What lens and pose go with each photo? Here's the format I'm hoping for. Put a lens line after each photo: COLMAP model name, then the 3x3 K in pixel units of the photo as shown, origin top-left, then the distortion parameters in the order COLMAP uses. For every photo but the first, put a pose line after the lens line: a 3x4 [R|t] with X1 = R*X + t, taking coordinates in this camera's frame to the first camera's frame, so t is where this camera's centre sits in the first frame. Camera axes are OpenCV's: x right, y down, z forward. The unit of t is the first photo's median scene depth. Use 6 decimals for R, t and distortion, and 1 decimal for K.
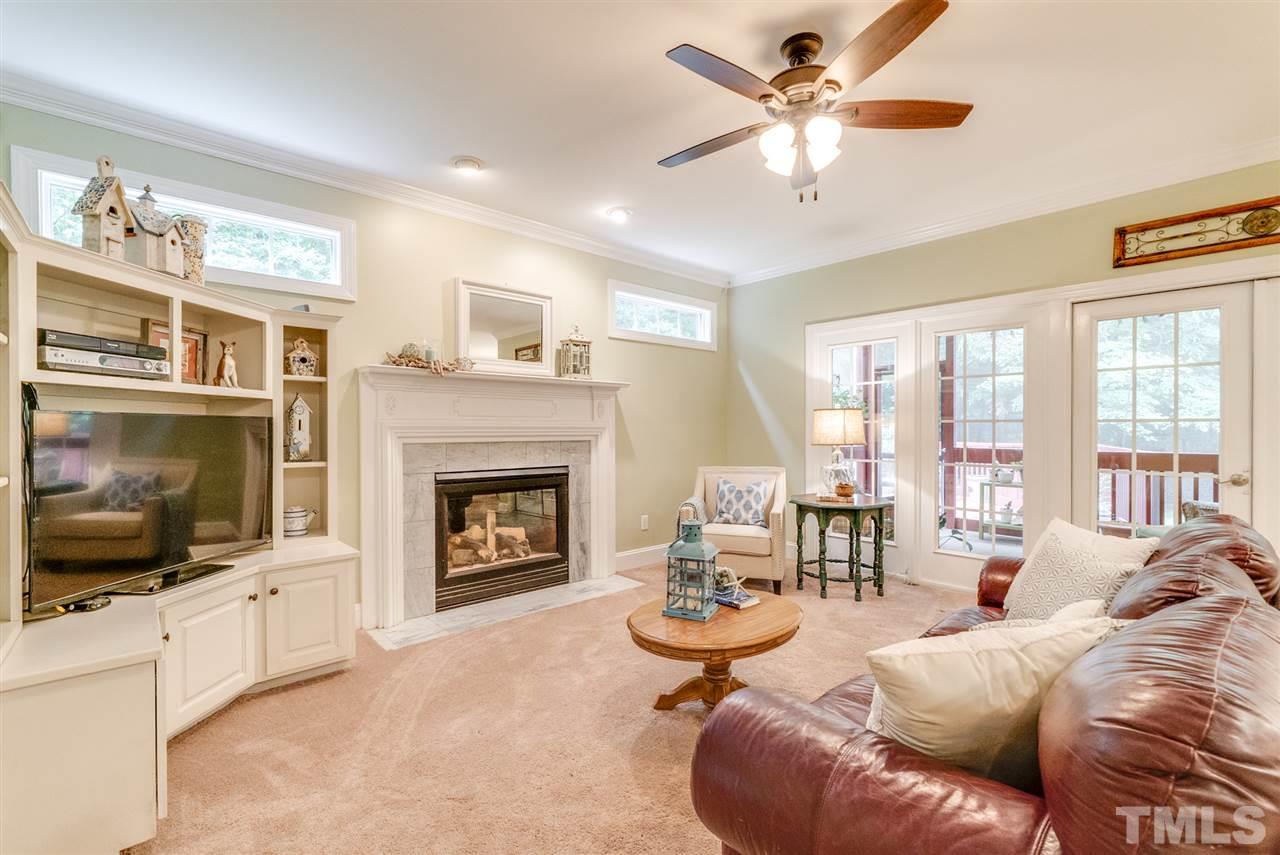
lens RADIAL K [[558.1, 0, 630.9], [0, 558.1, 430.2], [0, 0, 1]] dist [0.000293, -0.000200]
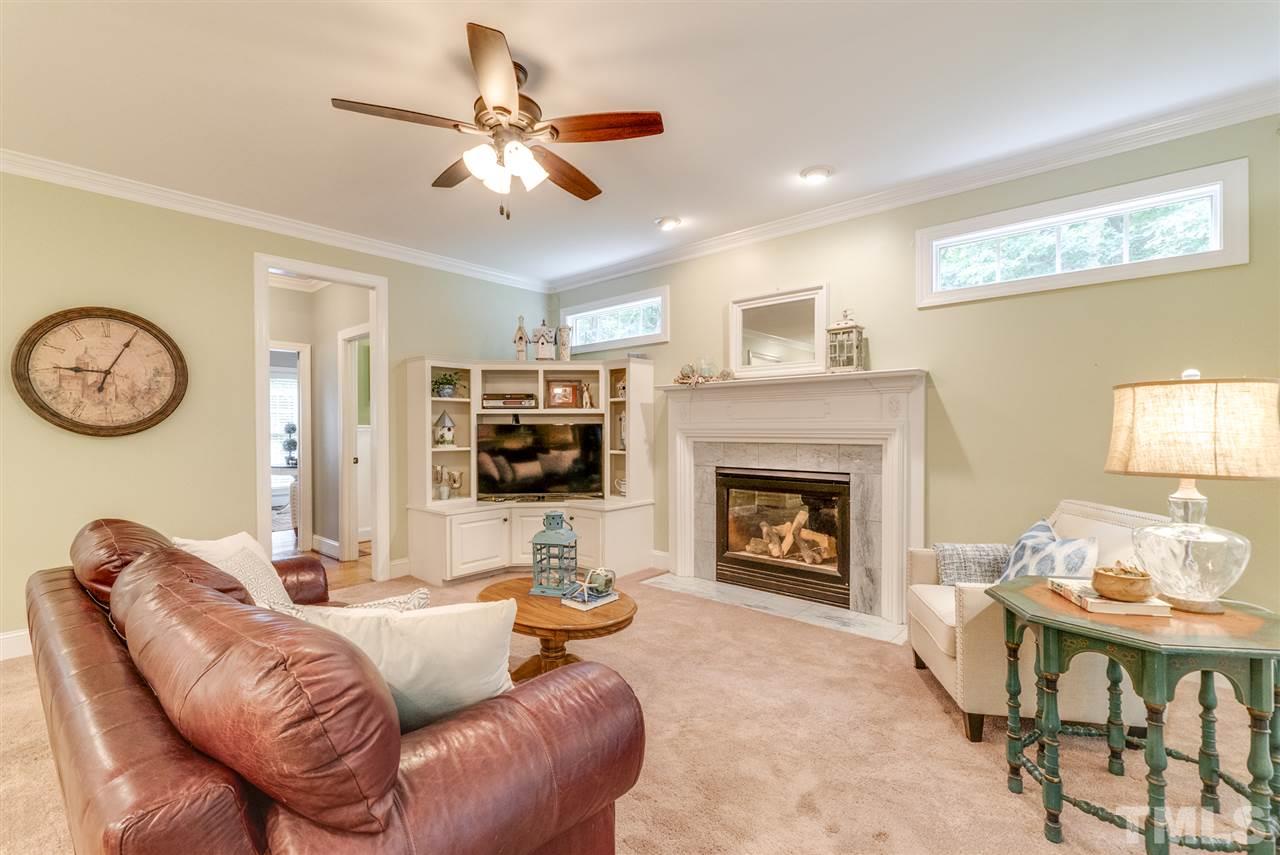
lens RADIAL K [[558.1, 0, 630.9], [0, 558.1, 430.2], [0, 0, 1]] dist [0.000293, -0.000200]
pose [[0.120156, 0.004708, -0.992744, 0.824832], [0.000651, 0.999988, 0.004821, -0.008555], [0.992755, -0.001226, 0.120151, 0.659548]]
